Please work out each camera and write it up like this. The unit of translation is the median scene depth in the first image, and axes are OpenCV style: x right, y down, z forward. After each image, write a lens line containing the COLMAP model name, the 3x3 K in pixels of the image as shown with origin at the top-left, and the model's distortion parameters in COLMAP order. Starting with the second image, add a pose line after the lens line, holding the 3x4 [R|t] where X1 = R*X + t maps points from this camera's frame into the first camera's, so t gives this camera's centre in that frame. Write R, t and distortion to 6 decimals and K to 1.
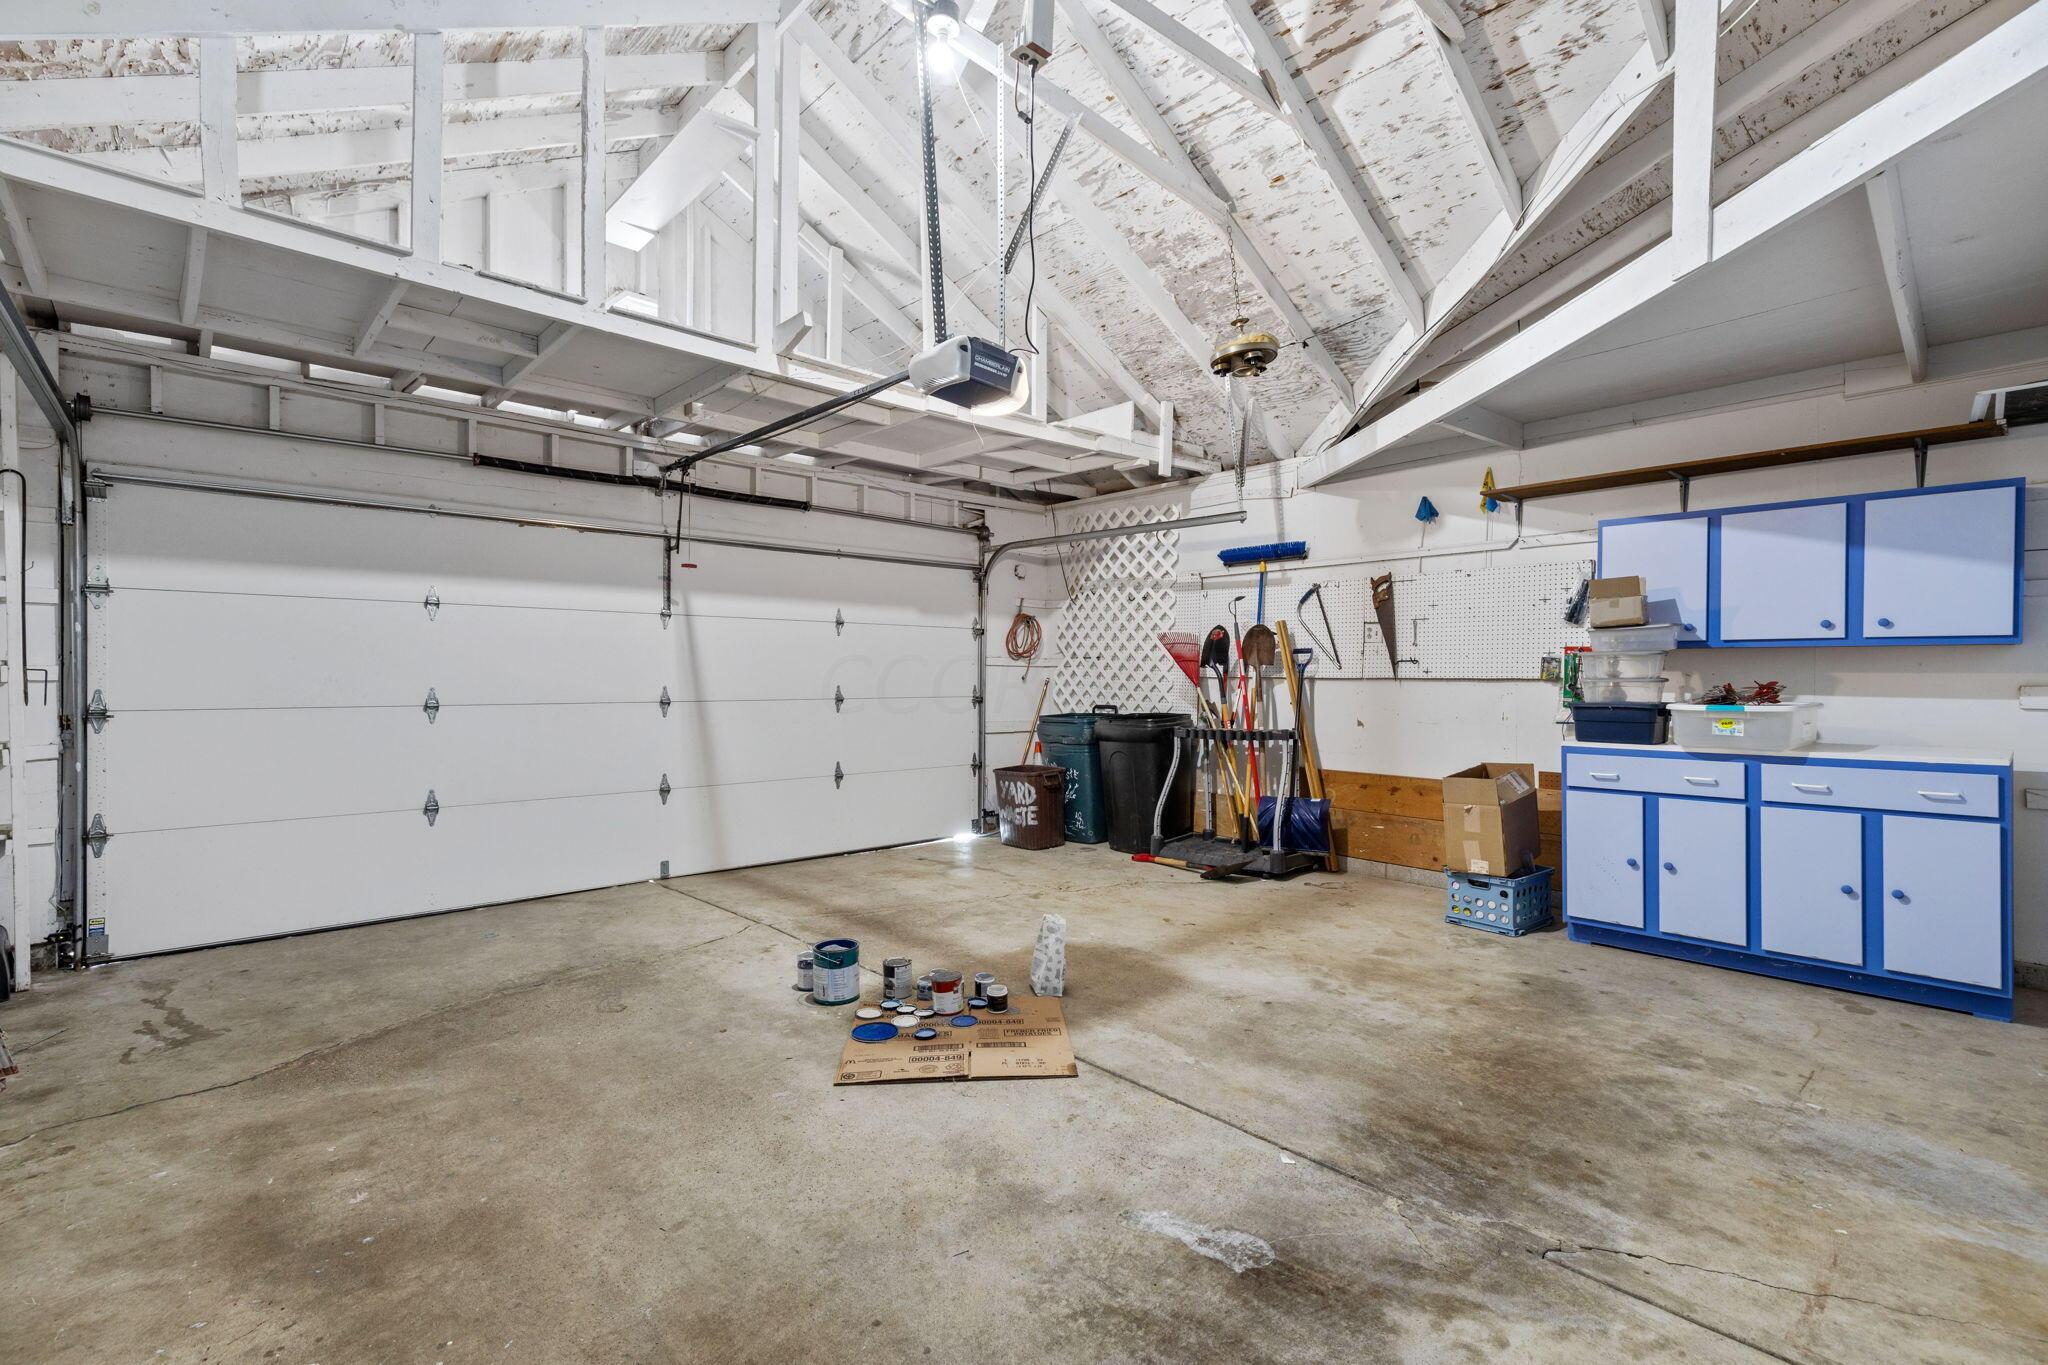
lens RADIAL K [[917.2, 0, 1031.2], [0, 917.2, 682.3], [0, 0, 1]] dist [0.007568, -0.000234]
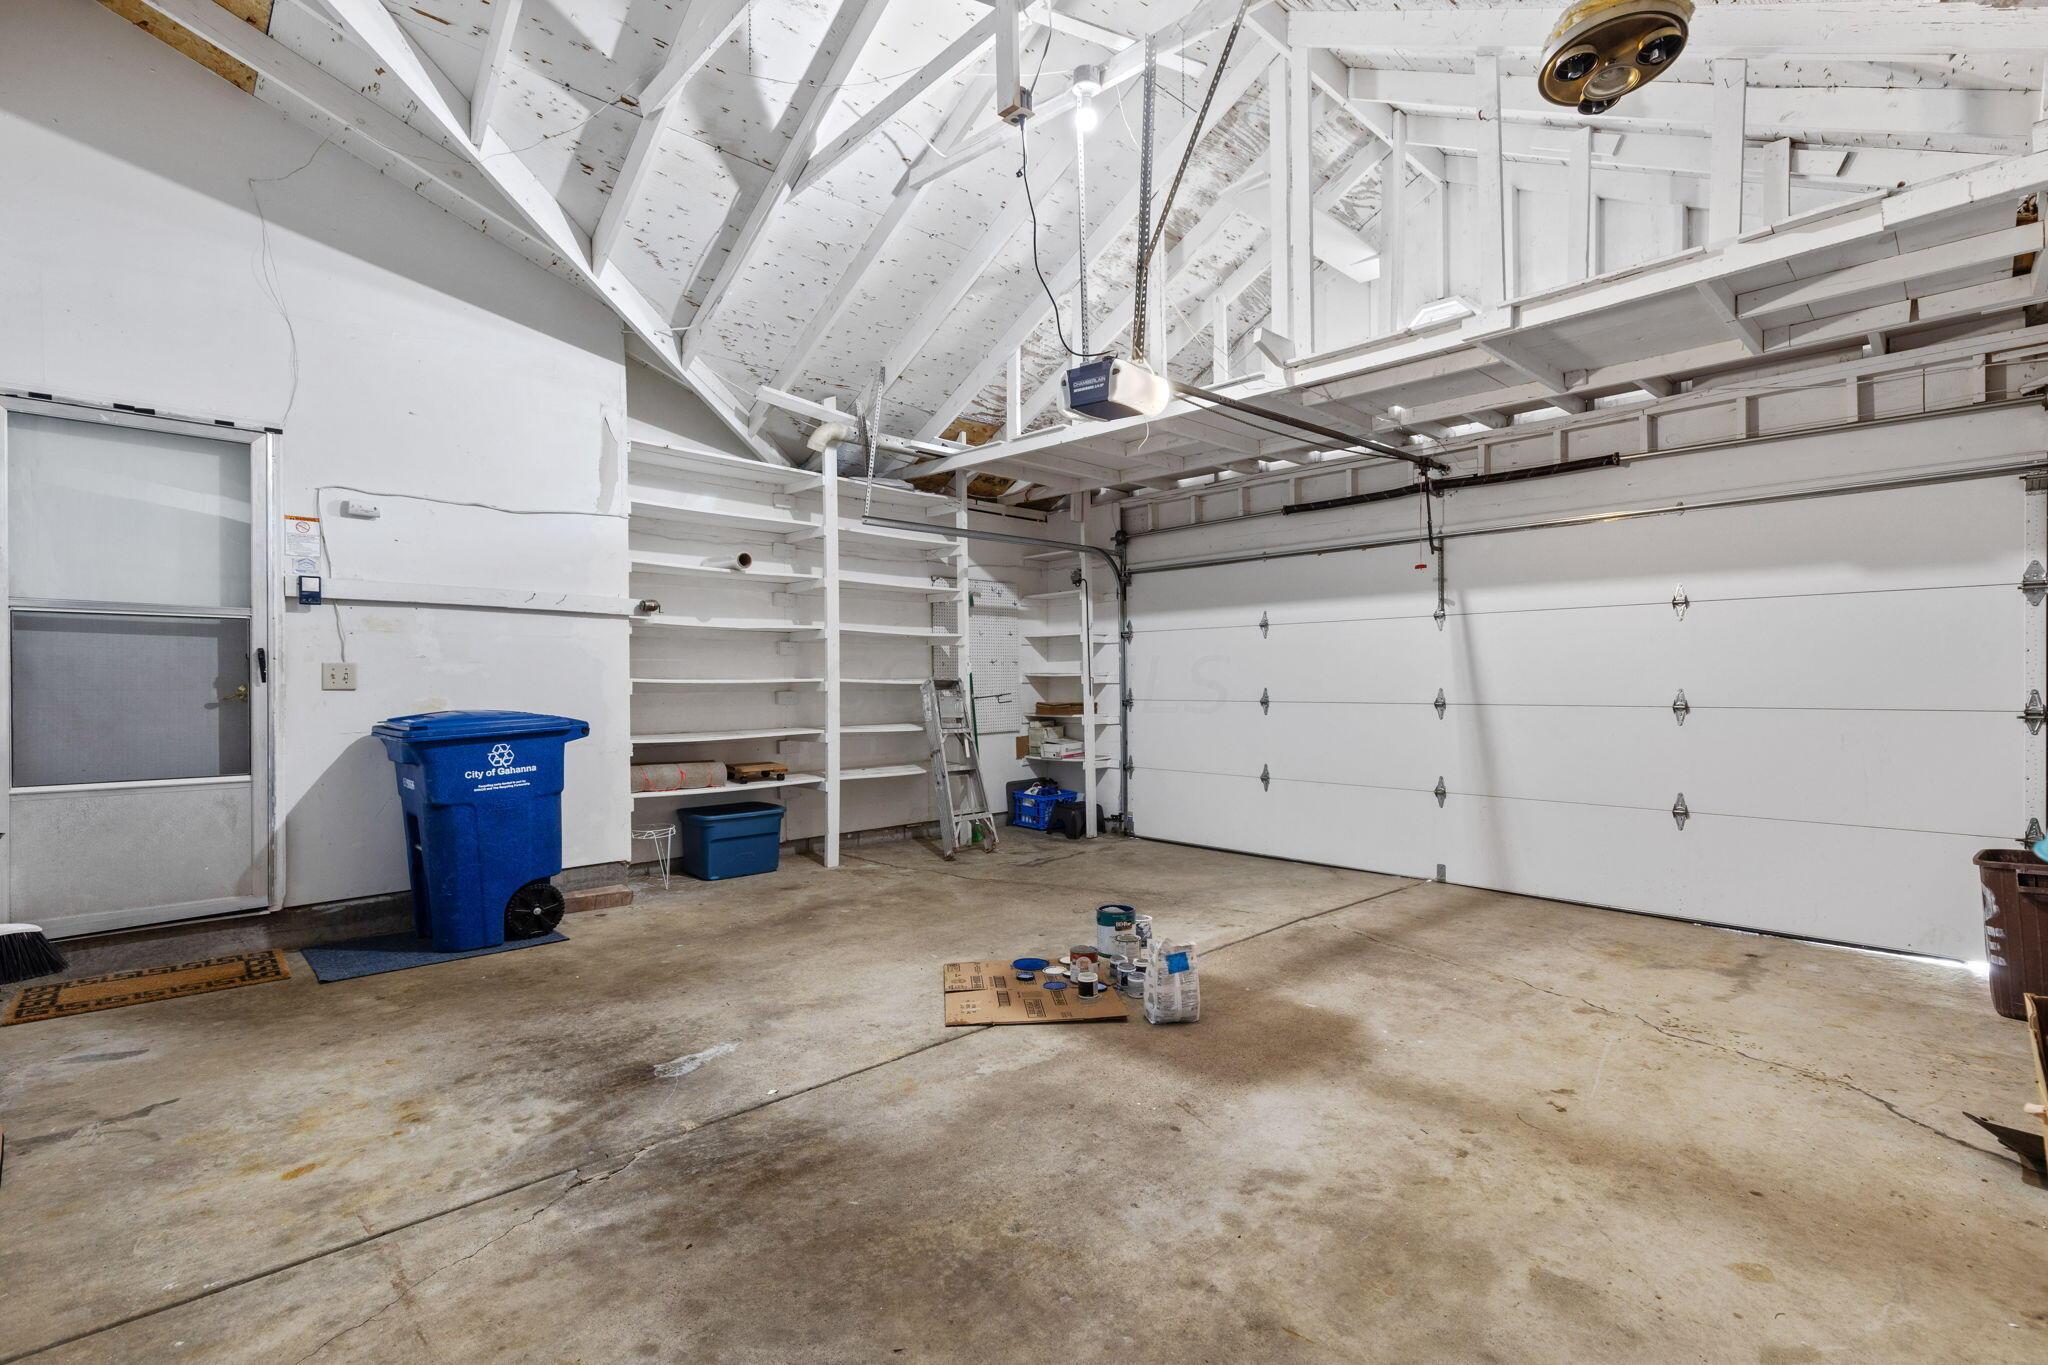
lens RADIAL K [[937.4, 0, 1024.0], [0, 937.4, 682.5], [0, 0, 1]] dist [0.006020, 0.000385]
pose [[0.025376, -0.001414, -0.999677, 0.984558], [-0.000493, 0.999999, -0.001427, -0.000121], [0.999678, 0.000529, 0.025375, 0.855464]]
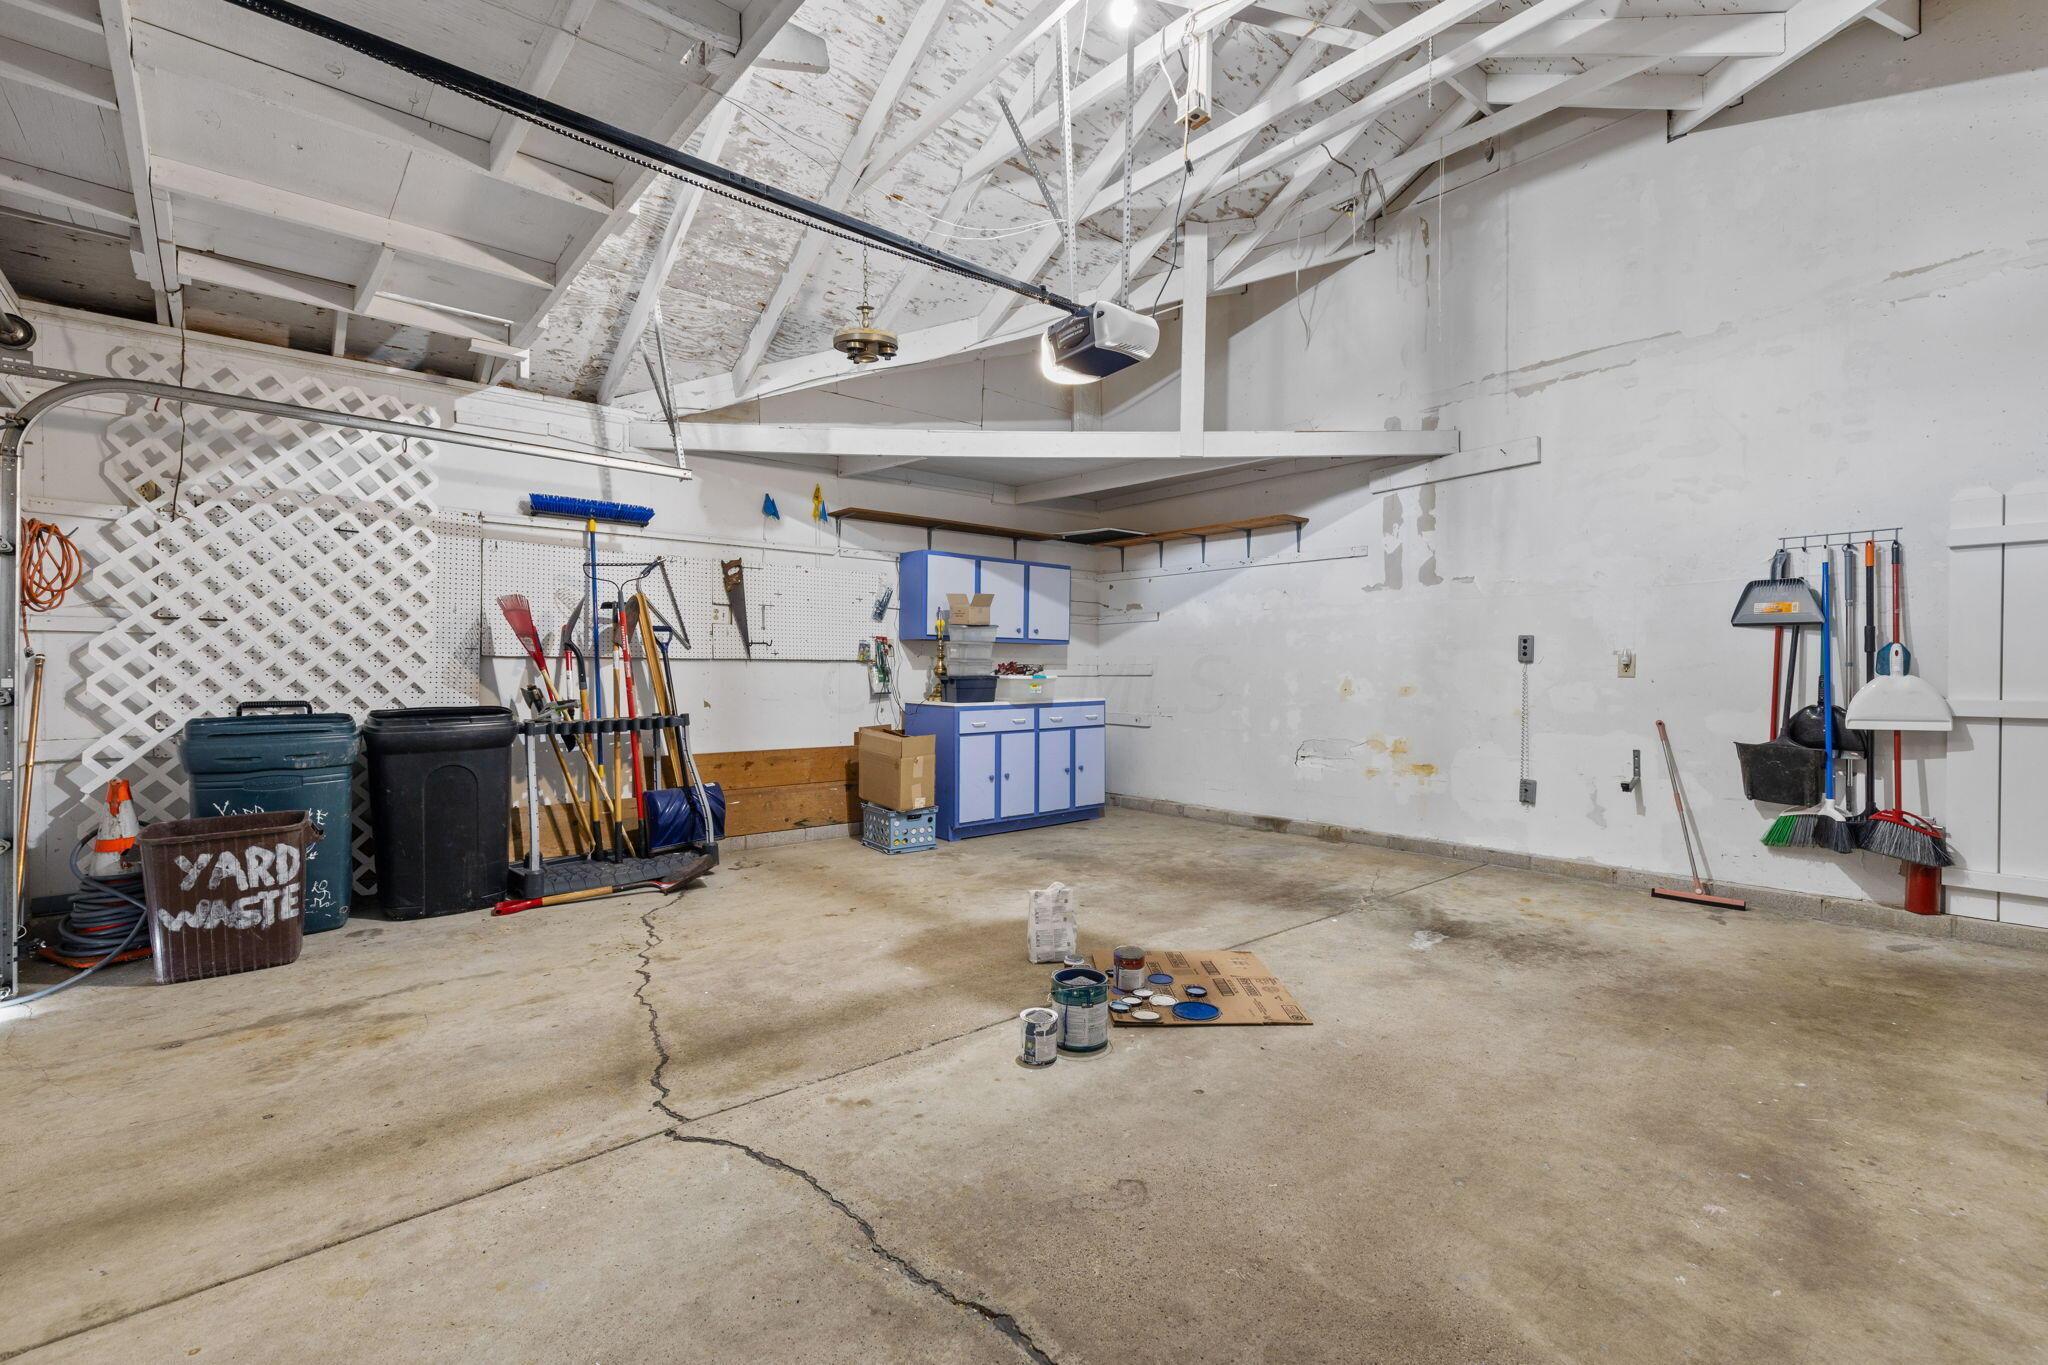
lens RADIAL K [[914.9, 0, 1024.0], [0, 914.9, 682.5], [0, 0, 1]] dist [0.007162, -0.001232]
pose [[0.040126, -0.016422, 0.999060, -1.029094], [0.004477, 0.999858, 0.016256, 0.010921], [-0.999185, 0.003820, 0.040194, 1.020890]]
